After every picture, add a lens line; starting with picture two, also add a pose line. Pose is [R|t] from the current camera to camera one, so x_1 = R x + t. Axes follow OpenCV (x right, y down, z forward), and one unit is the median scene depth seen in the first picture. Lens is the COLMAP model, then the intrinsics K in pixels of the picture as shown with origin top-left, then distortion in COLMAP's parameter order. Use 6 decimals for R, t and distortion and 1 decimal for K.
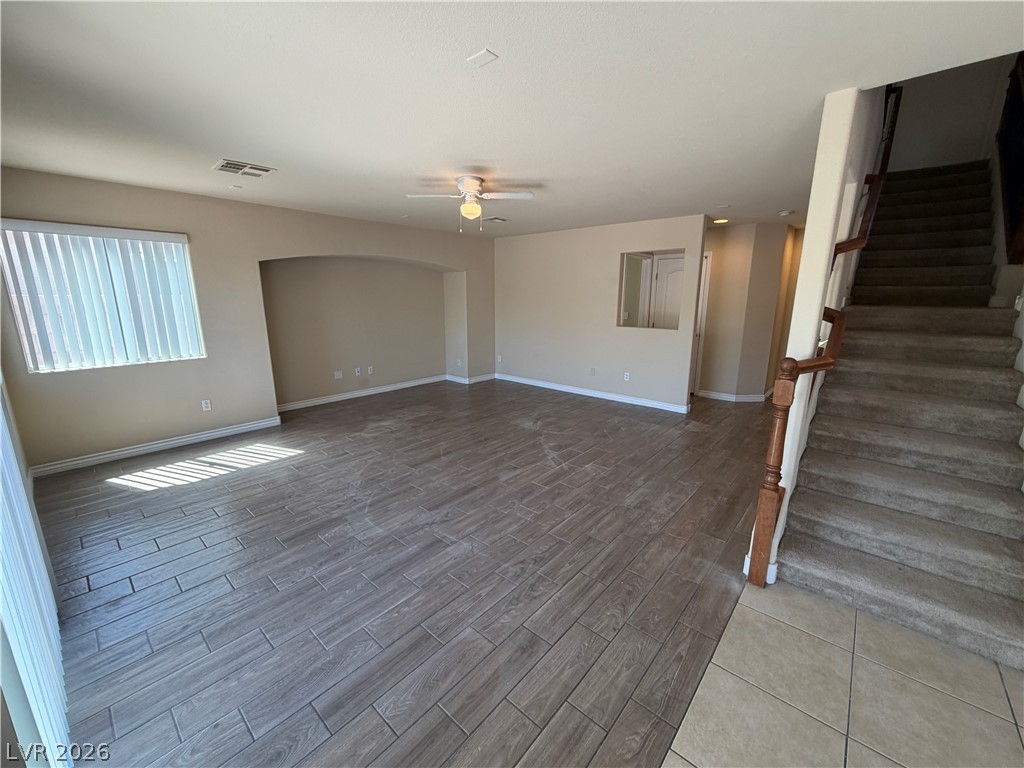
lens RADIAL K [[408.7, 0, 510.7], [0, 408.7, 384.5], [0, 0, 1]] dist [0.001692, -0.000173]
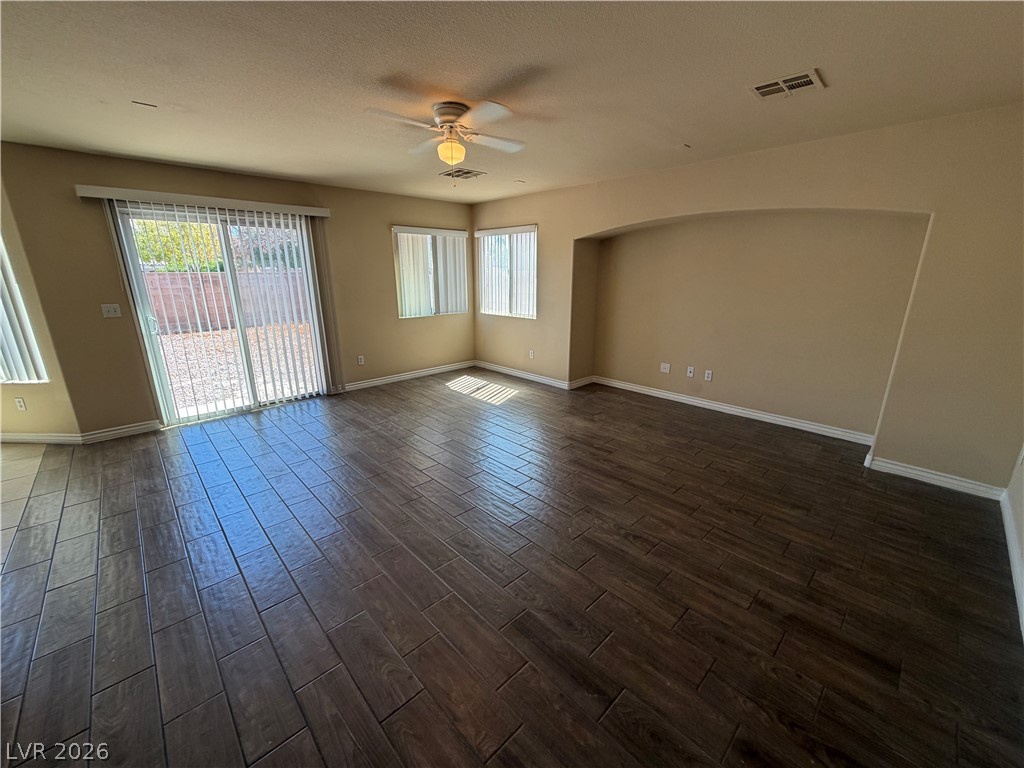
lens RADIAL K [[408.7, 0, 510.7], [0, 408.7, 384.5], [0, 0, 1]] dist [0.001692, -0.000173]
pose [[-0.096476, 0.260727, -0.960580, 0.651659], [-0.214348, 0.936995, 0.275854, -0.240105], [0.971981, 0.232512, -0.034512, 1.138493]]
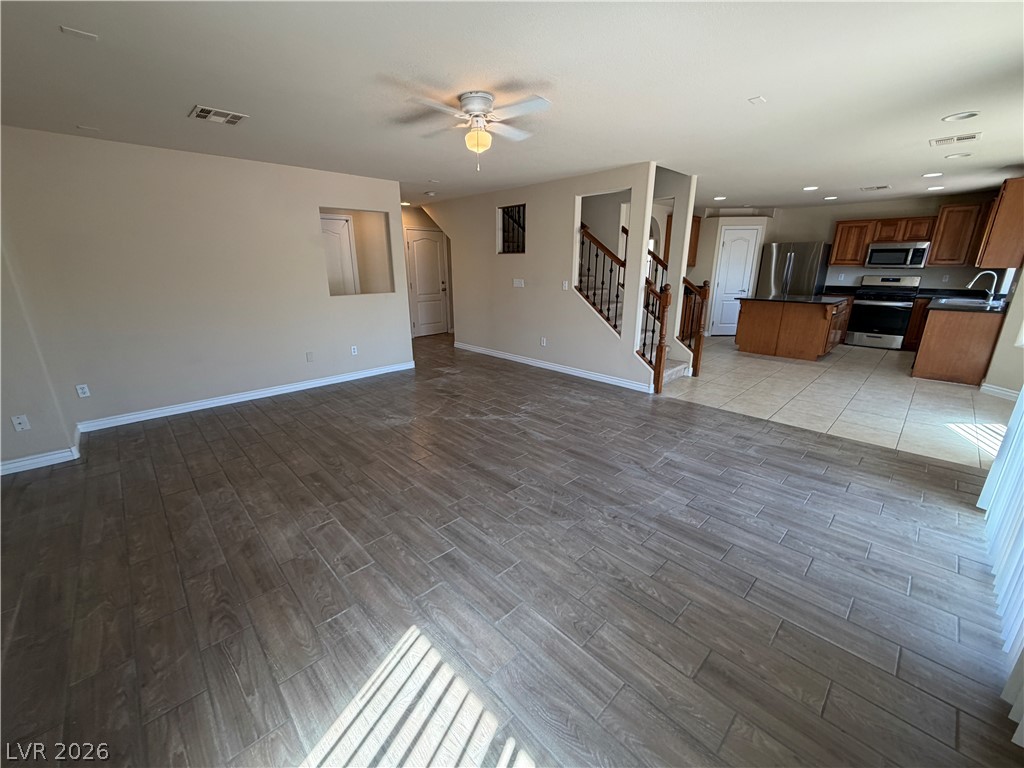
lens RADIAL K [[408.7, 0, 510.7], [0, 408.7, 384.5], [0, 0, 1]] dist [0.001692, -0.000173]
pose [[0.086527, -0.286923, 0.954038, -0.886556], [0.220996, 0.939299, 0.262447, -0.170333], [-0.971429, 0.188130, 0.144683, 0.850958]]
